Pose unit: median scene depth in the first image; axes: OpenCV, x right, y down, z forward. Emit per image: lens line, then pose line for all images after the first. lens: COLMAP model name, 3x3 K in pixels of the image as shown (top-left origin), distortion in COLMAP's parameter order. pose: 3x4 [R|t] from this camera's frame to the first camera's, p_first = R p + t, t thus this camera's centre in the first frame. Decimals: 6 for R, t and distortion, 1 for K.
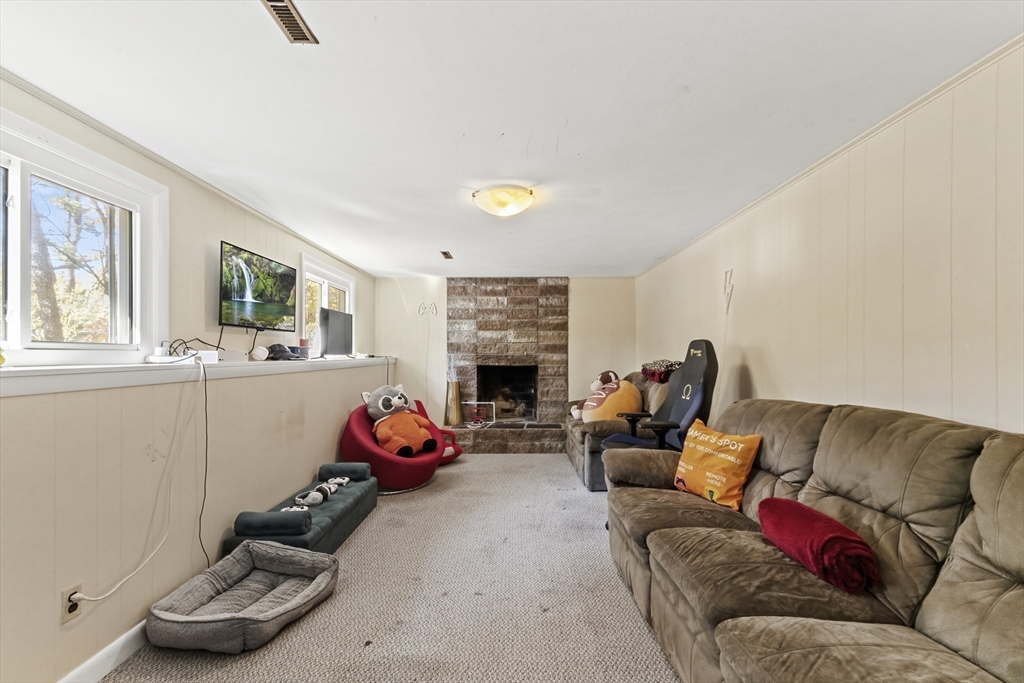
lens RADIAL K [[440.5, 0, 512.9], [0, 440.5, 347.5], [0, 0, 1]] dist [0.007974, -0.000069]
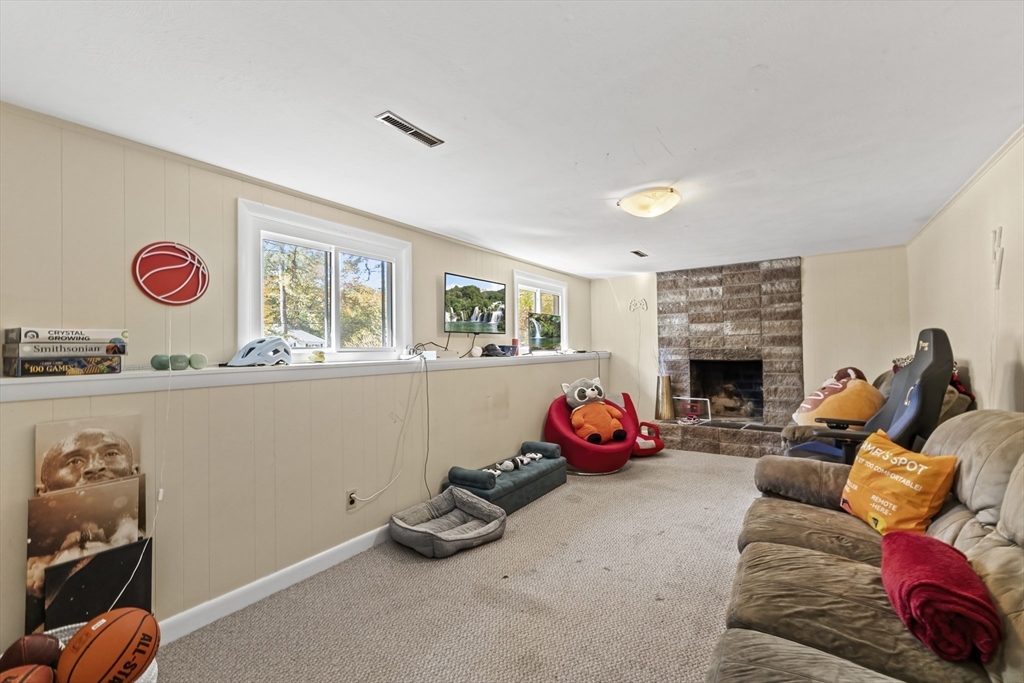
lens RADIAL K [[437.4, 0, 511.2], [0, 437.4, 336.1], [0, 0, 1]] dist [0.001732, -0.000032]
pose [[0.826783, -0.028269, -0.561810, 0.257790], [0.022946, 0.999600, -0.016529, -0.009013], [0.562053, 0.000775, 0.827101, -0.030813]]
